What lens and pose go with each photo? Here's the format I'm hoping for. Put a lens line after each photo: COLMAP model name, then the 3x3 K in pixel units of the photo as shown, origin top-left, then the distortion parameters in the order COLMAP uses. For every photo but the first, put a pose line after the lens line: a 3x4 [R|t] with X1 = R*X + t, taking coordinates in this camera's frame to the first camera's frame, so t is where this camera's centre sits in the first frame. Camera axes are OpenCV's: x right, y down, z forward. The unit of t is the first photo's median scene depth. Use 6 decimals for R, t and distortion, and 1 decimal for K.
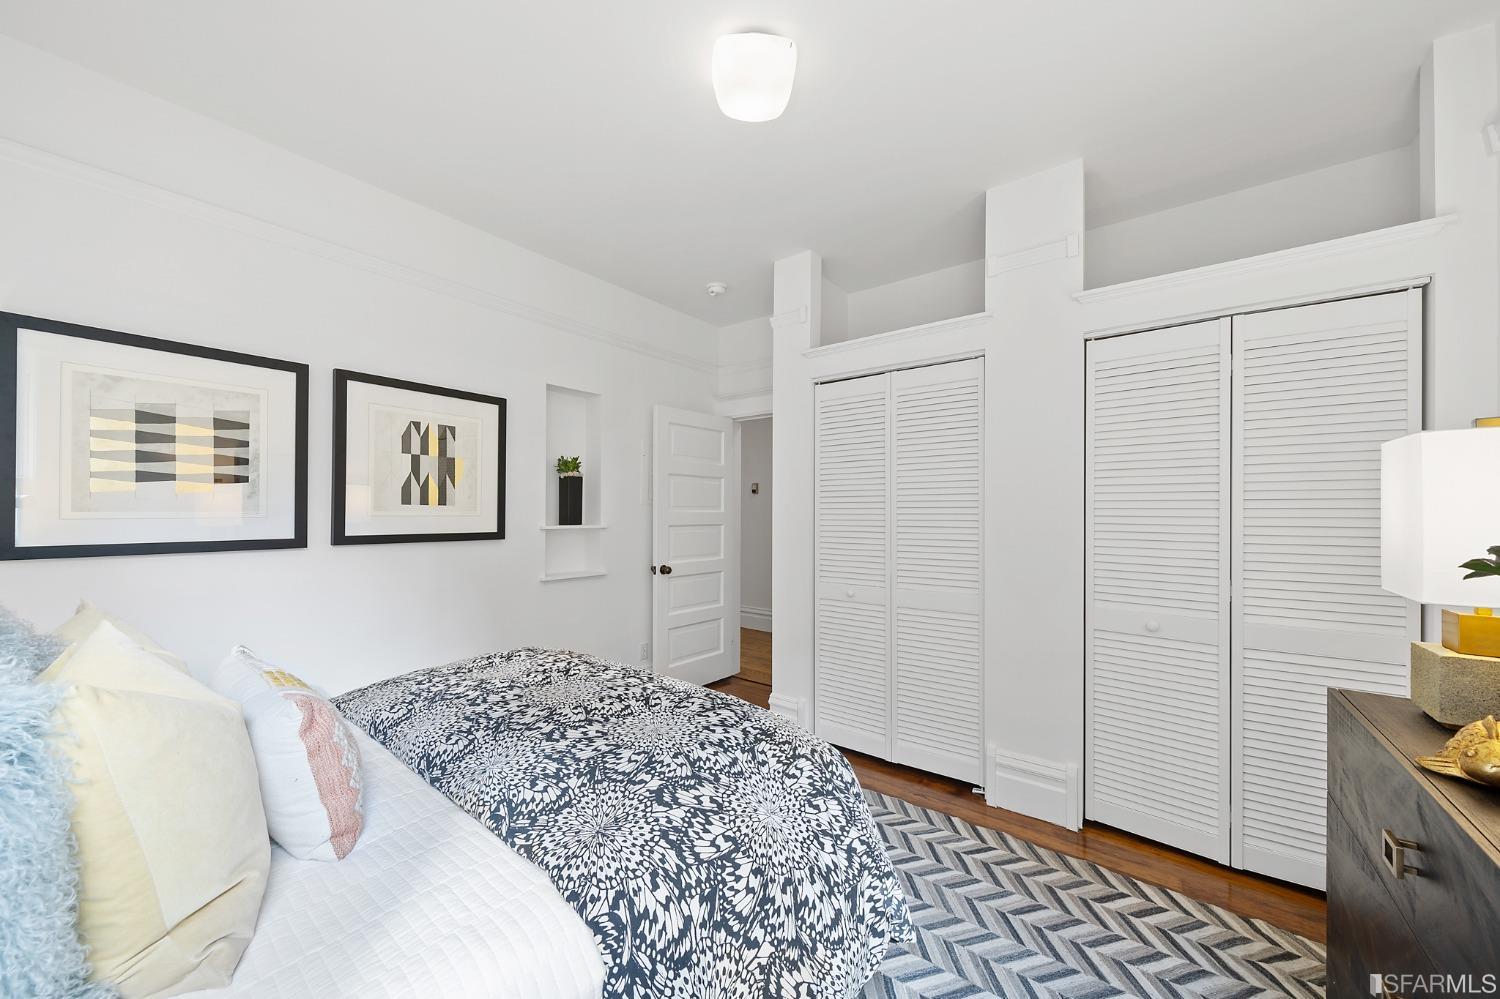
lens RADIAL K [[540.8, 0, 748.2], [0, 540.8, 506.6], [0, 0, 1]] dist [0.012245, 0.000010]
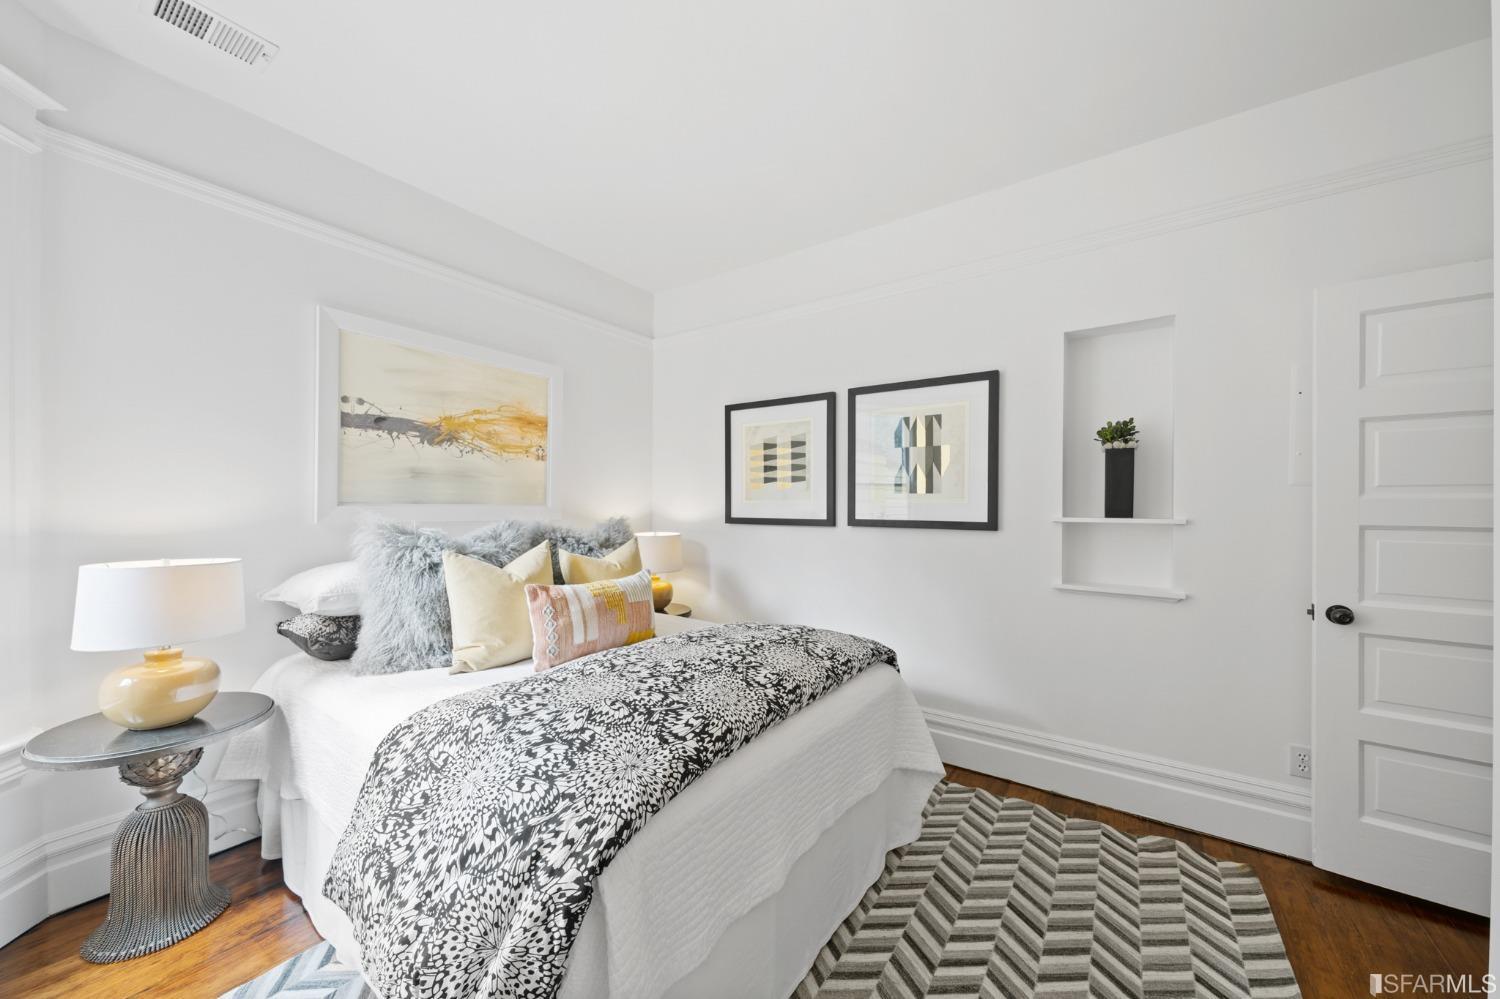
lens RADIAL K [[549.6, 0, 750.0], [0, 549.6, 499.5], [0, 0, 1]] dist [0.001472, 0.000046]
pose [[0.044424, -0.016241, -0.998881, 0.579865], [0.003716, 0.999864, -0.016092, 0.031049], [0.999006, -0.002997, 0.044478, 0.779126]]
